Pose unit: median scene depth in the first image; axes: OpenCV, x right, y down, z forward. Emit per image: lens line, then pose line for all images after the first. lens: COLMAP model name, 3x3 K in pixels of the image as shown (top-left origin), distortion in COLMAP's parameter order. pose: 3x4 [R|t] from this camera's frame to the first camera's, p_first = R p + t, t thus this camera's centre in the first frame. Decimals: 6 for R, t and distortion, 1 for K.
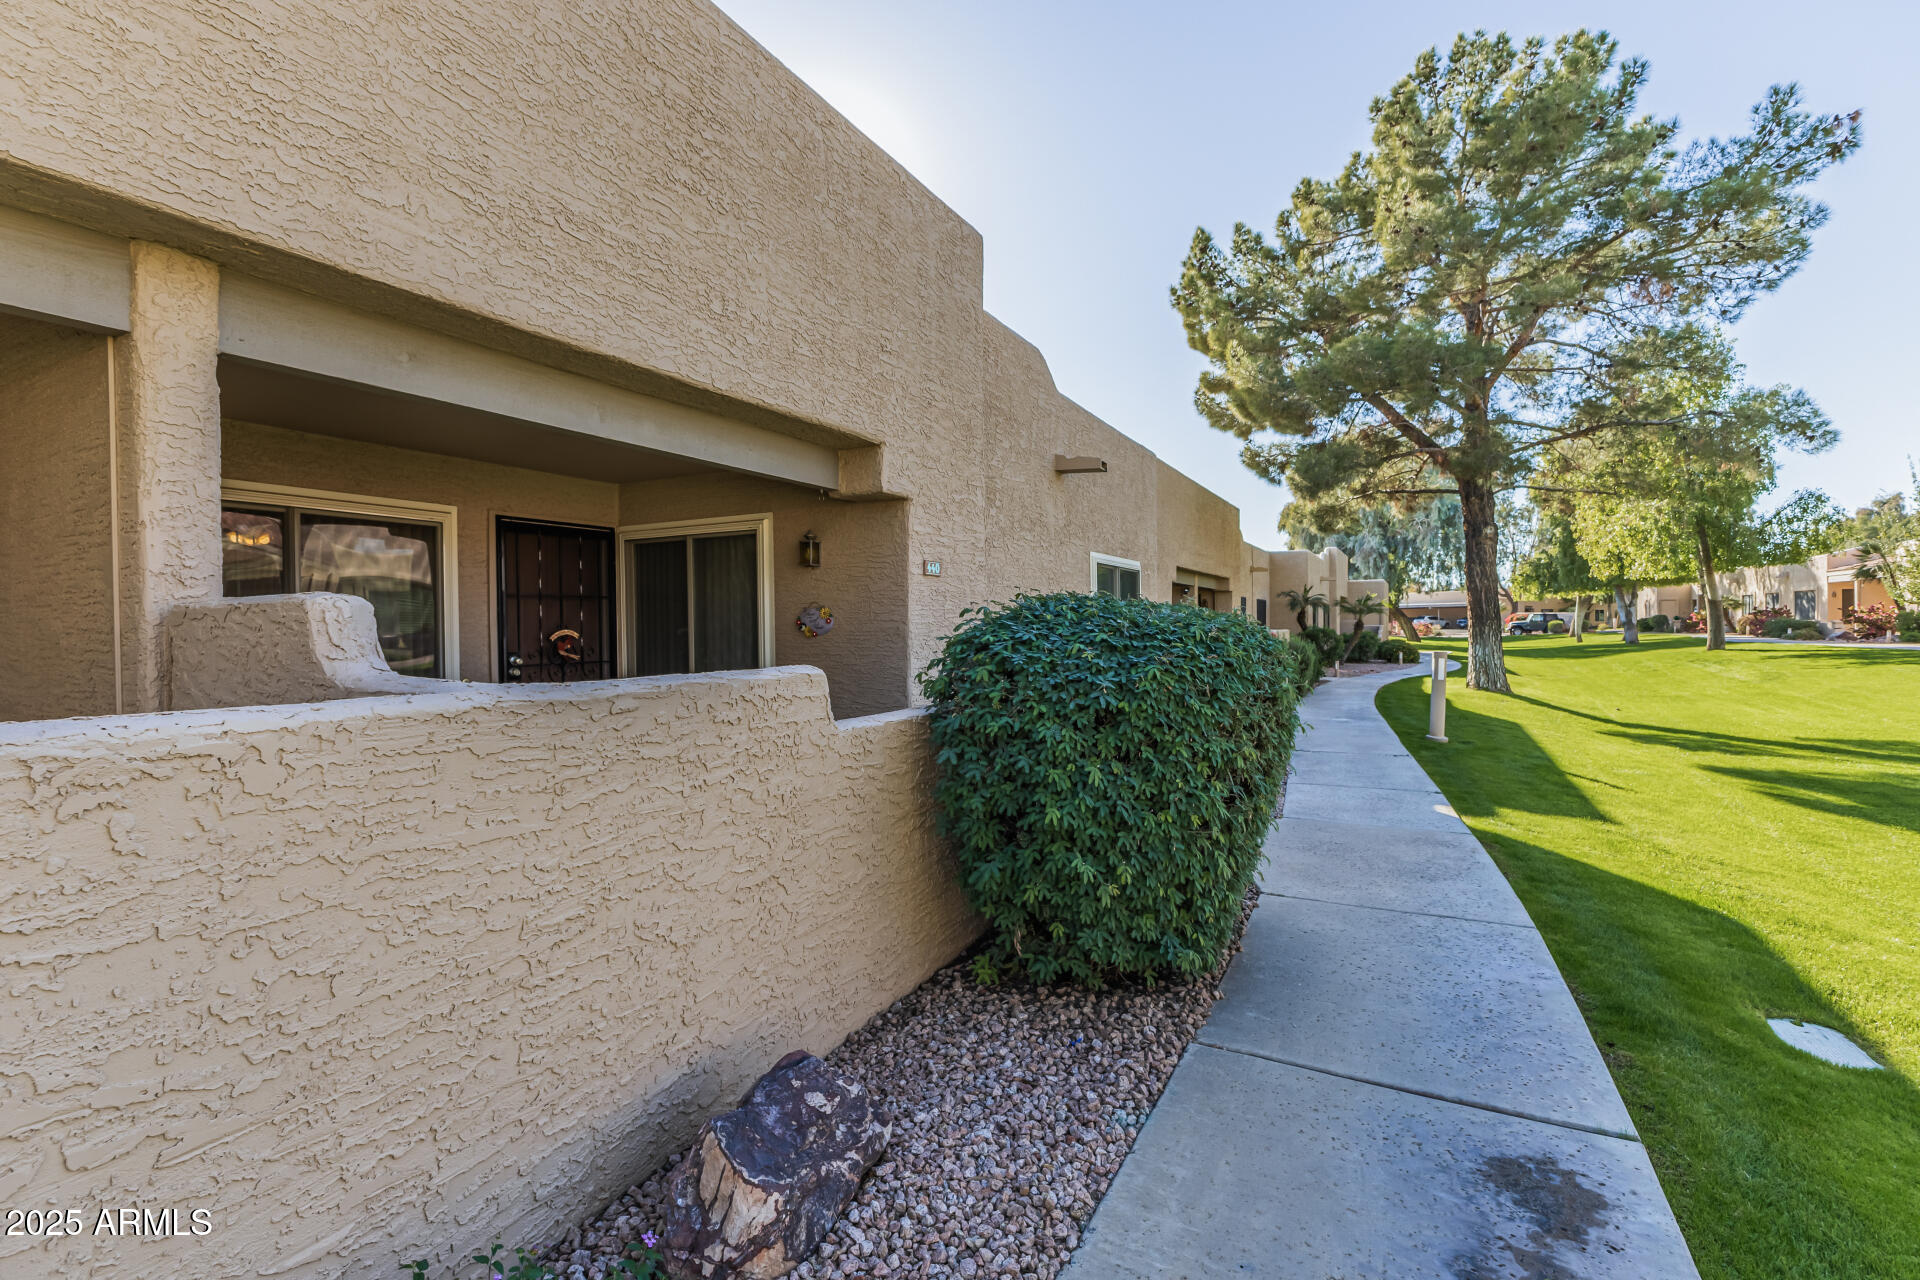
lens RADIAL K [[882.7, 0, 958.6], [0, 882.7, 634.7], [0, 0, 1]] dist [-0.003383, -0.000369]
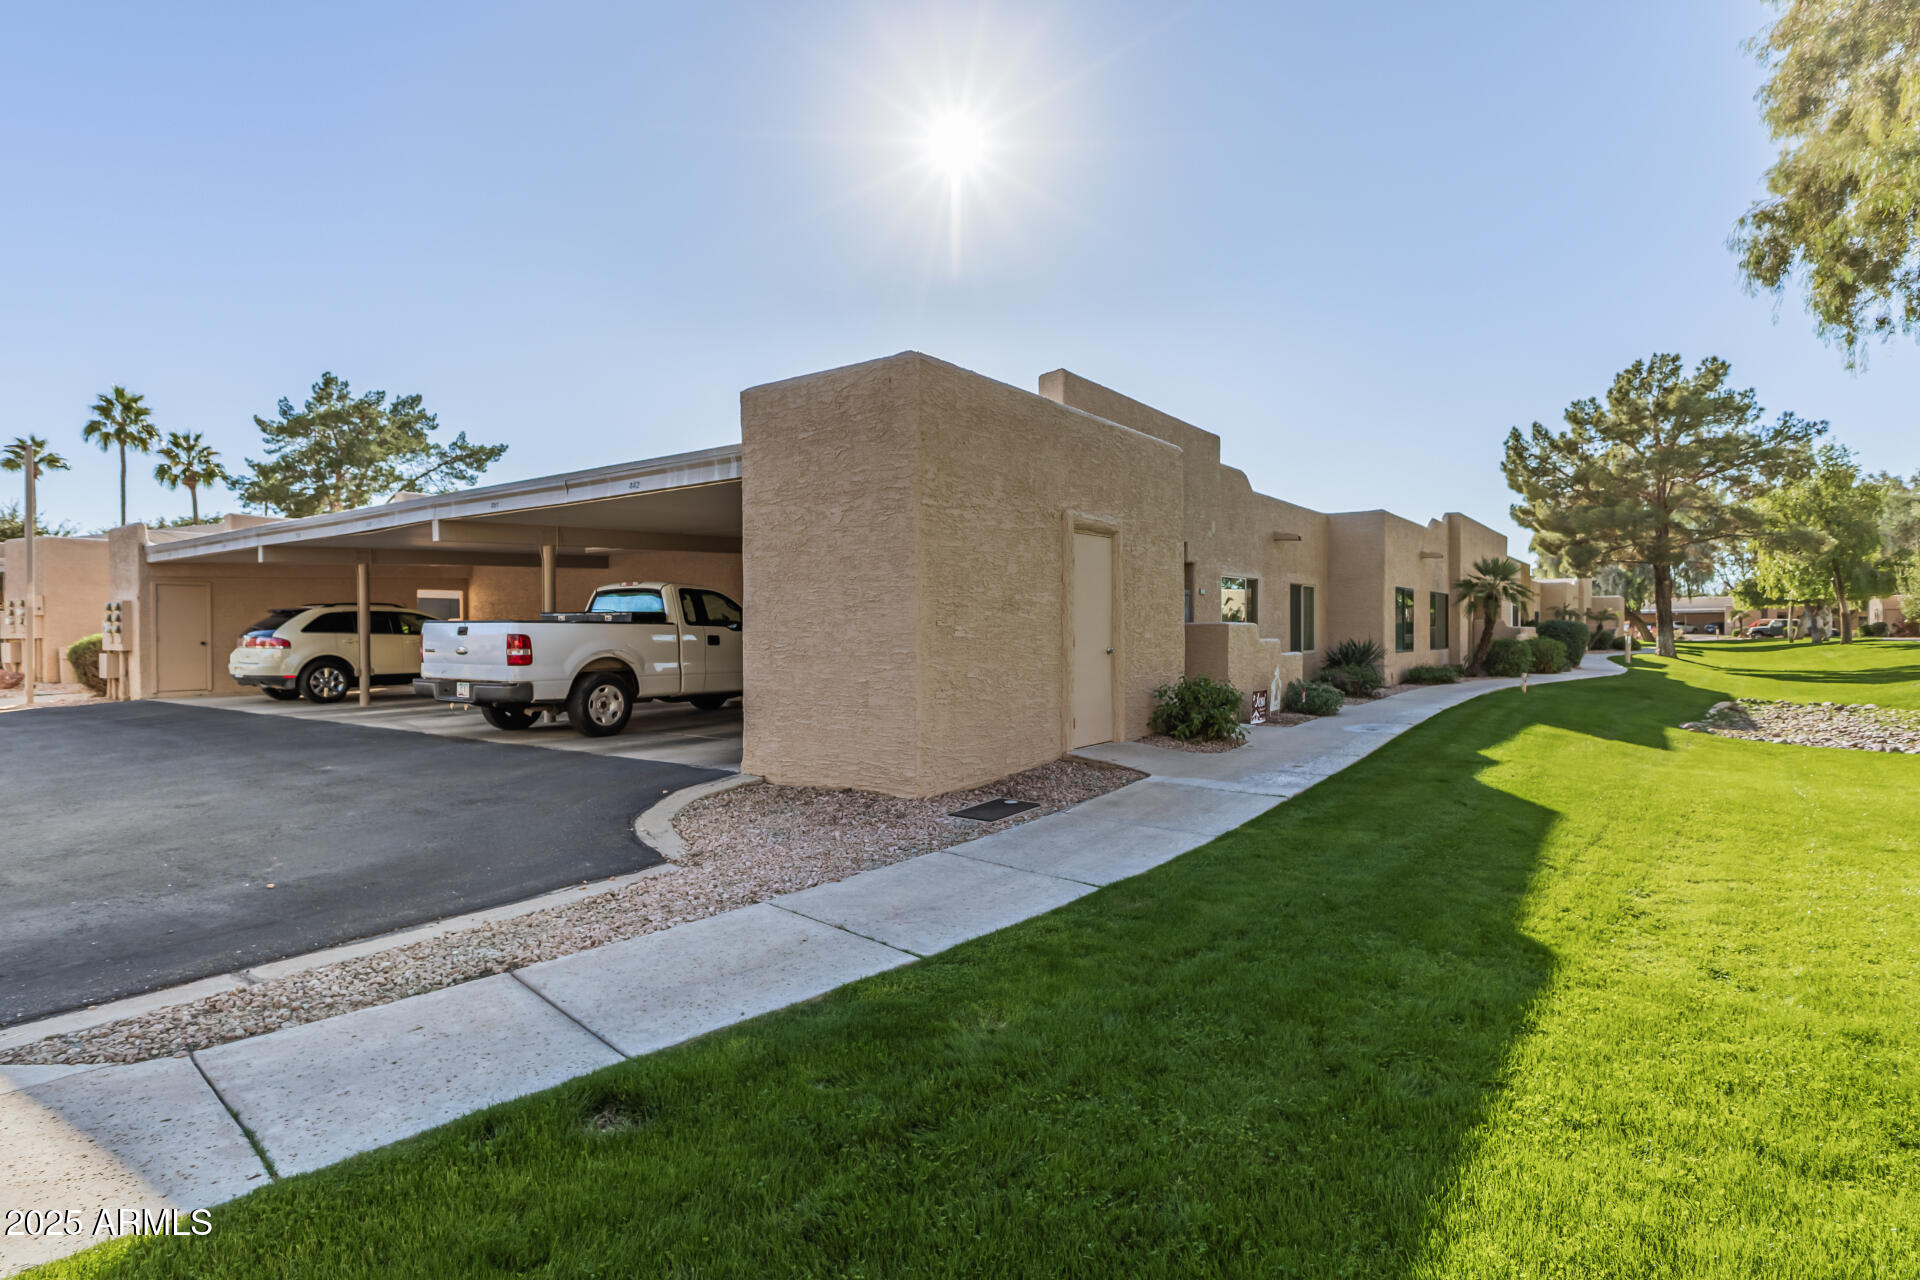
lens RADIAL K [[963.3, 0, 961.4], [0, 963.3, 632.5], [0, 0, 1]] dist [0.003819, 0.000367]
pose [[0.987420, 0.009809, -0.157814, -0.598873], [-0.010350, 0.999943, -0.002607, 0.021527], [0.157779, 0.004208, 0.987465, -1.319700]]
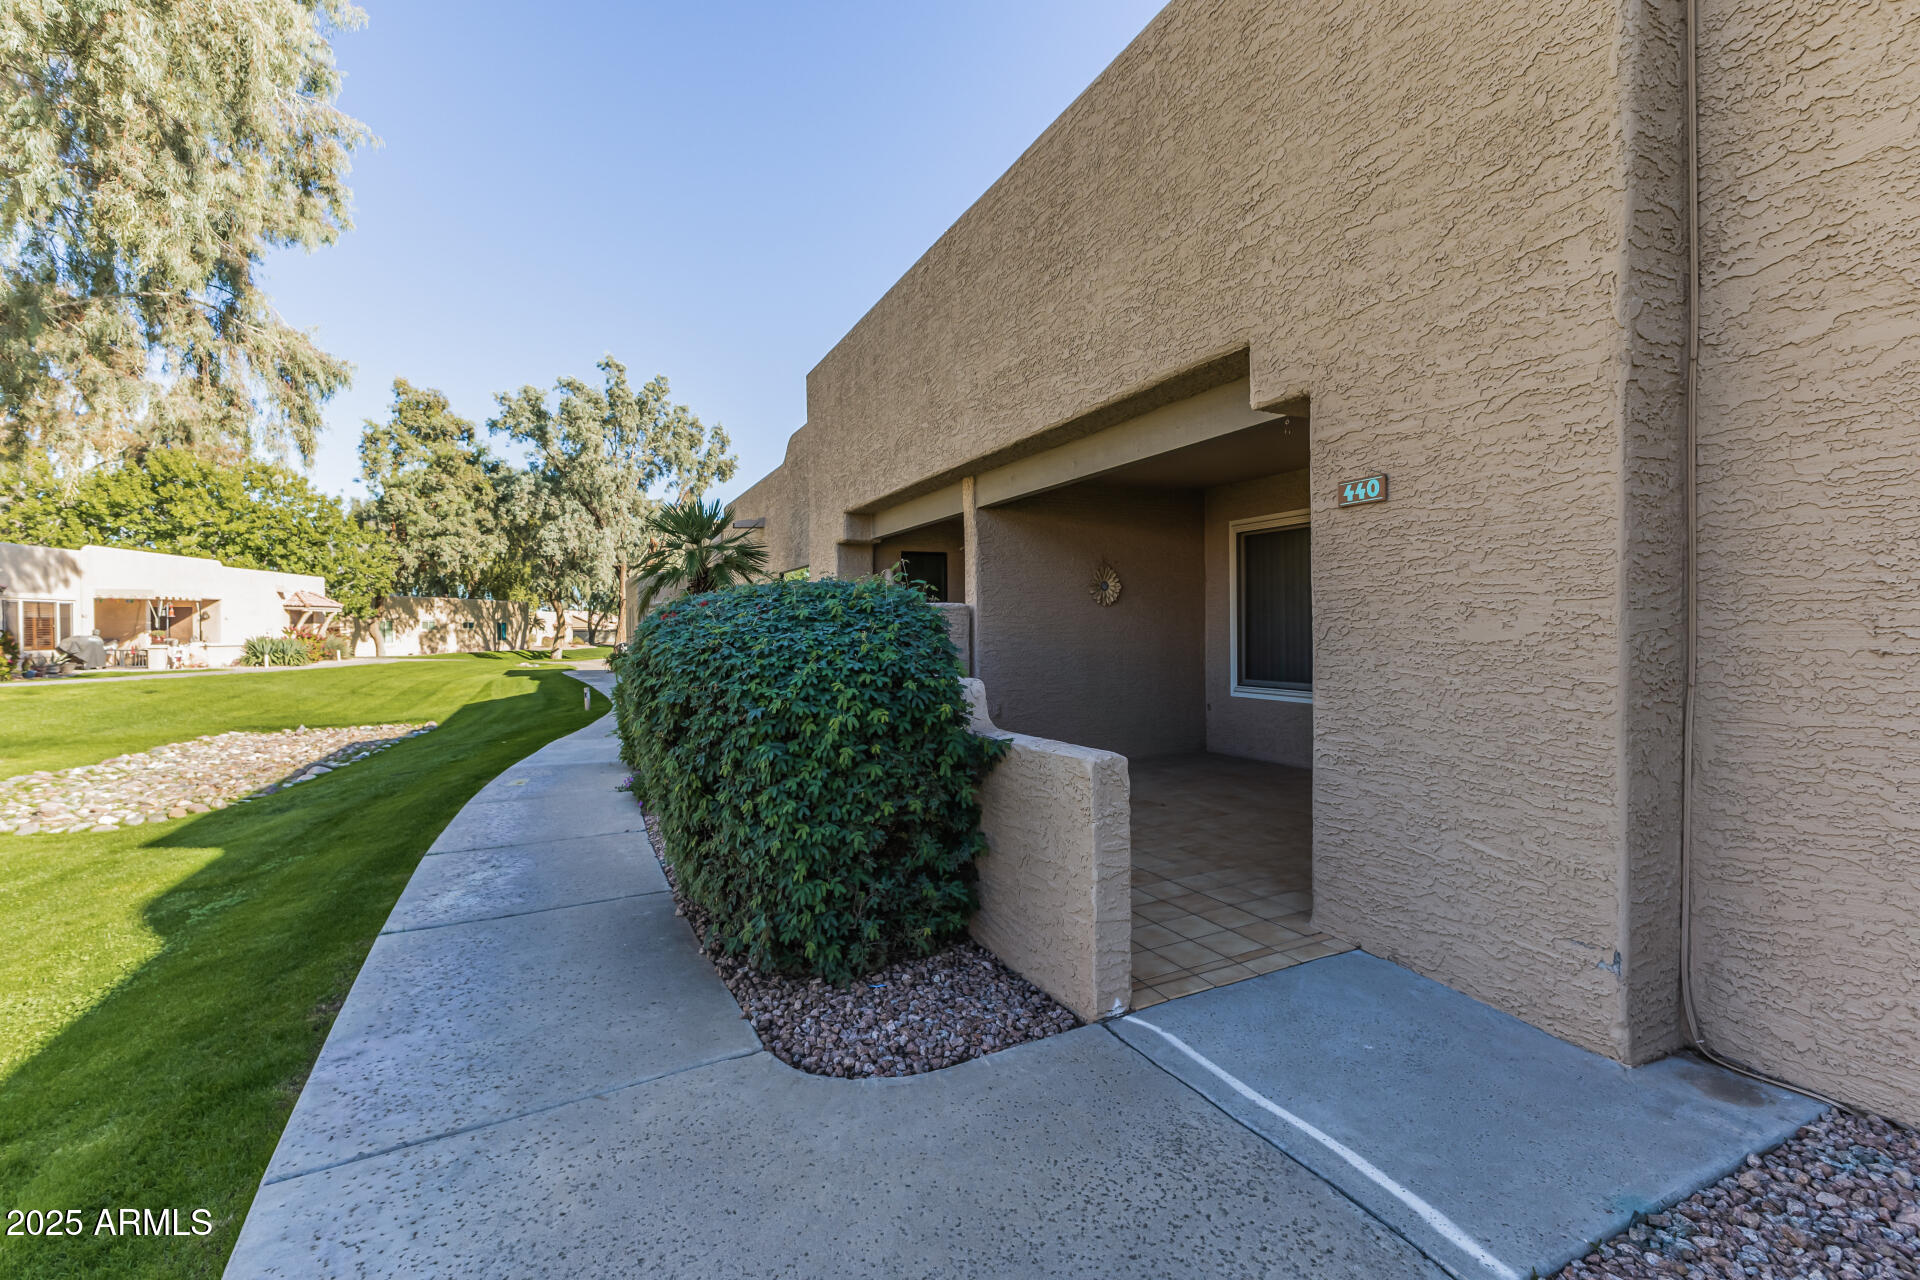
lens RADIAL K [[827.9, 0, 959.9], [0, 827.9, 641.6], [0, 0, 1]] dist [0.011129, -0.002048]
pose [[-0.591346, 0.027698, -0.805942, 0.792524], [0.007843, 0.999560, 0.028598, 0.004551], [0.806379, 0.010590, -0.591304, 1.603448]]
